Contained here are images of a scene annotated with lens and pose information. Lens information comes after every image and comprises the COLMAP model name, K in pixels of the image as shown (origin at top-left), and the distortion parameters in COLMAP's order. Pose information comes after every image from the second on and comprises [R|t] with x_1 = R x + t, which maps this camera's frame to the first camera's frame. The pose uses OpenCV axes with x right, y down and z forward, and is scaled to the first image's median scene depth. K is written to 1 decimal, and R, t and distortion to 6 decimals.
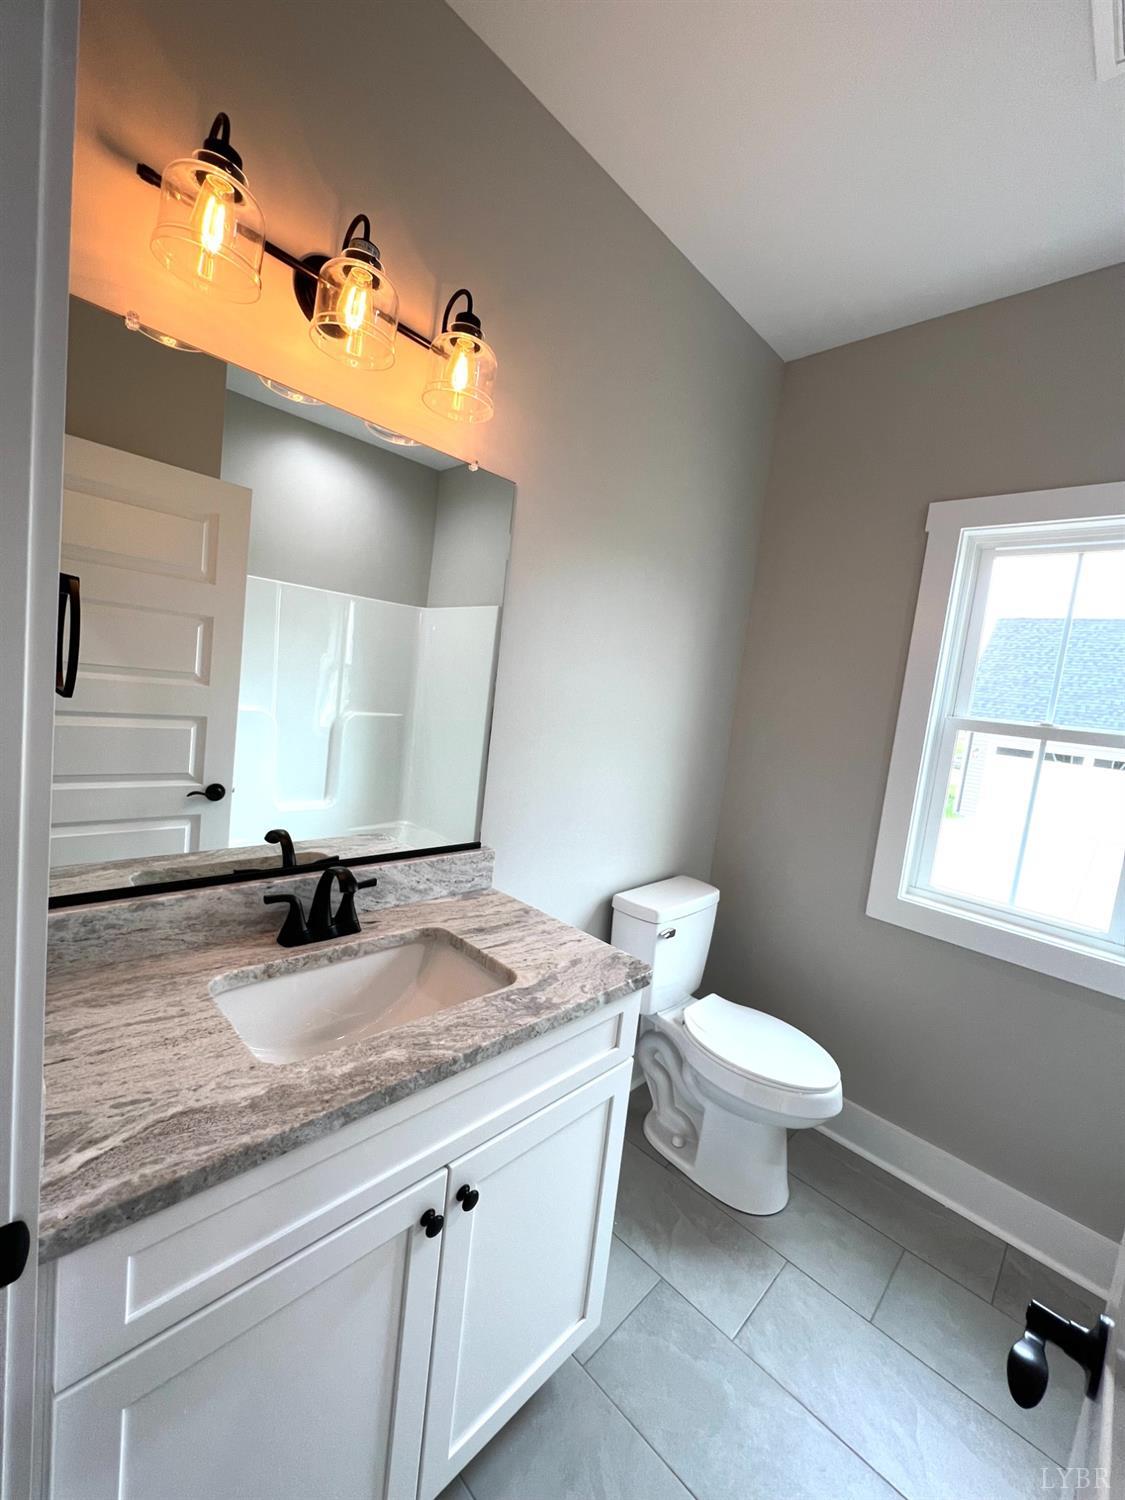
lens RADIAL K [[606.1, 0, 562.5], [0, 606.1, 750.0], [0, 0, 1]] dist [0.000405, 0.000044]
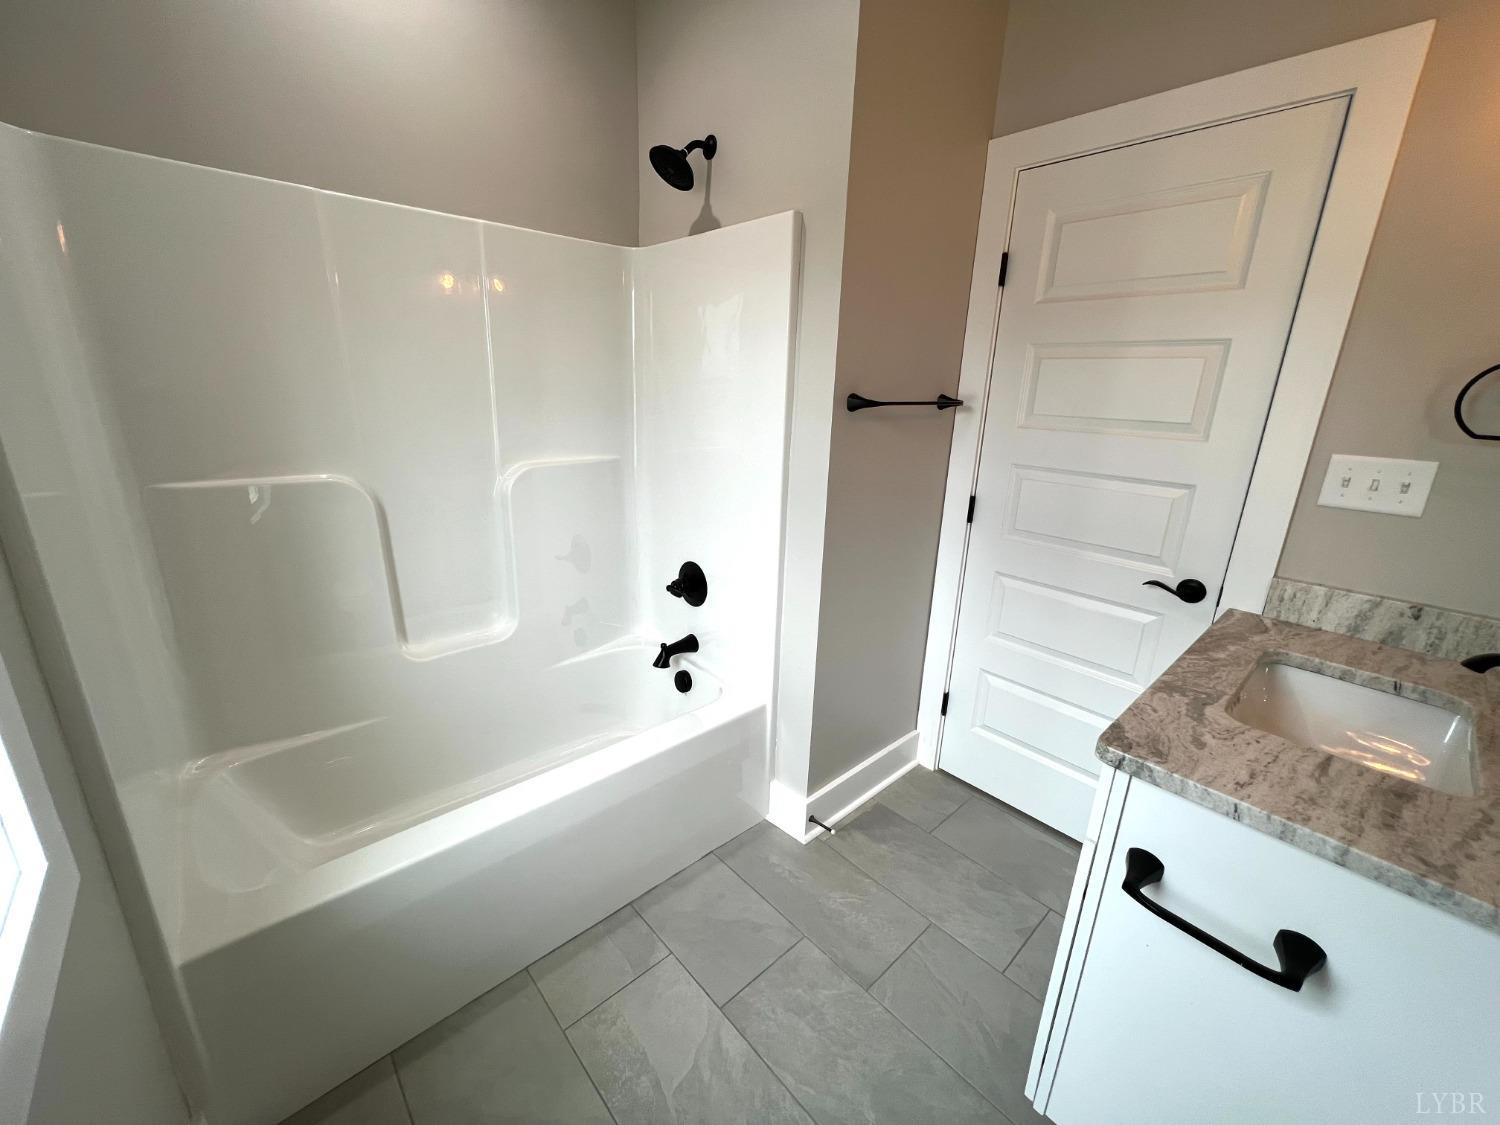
lens RADIAL K [[602.0, 0, 750.0], [0, 602.0, 562.5], [0, 0, 1]] dist [-0.002506, 0.000105]
pose [[-0.988130, -0.152730, 0.016509, 0.630980], [-0.134761, 0.913396, 0.384118, -0.087060], [-0.073746, 0.377334, -0.923136, 1.704730]]
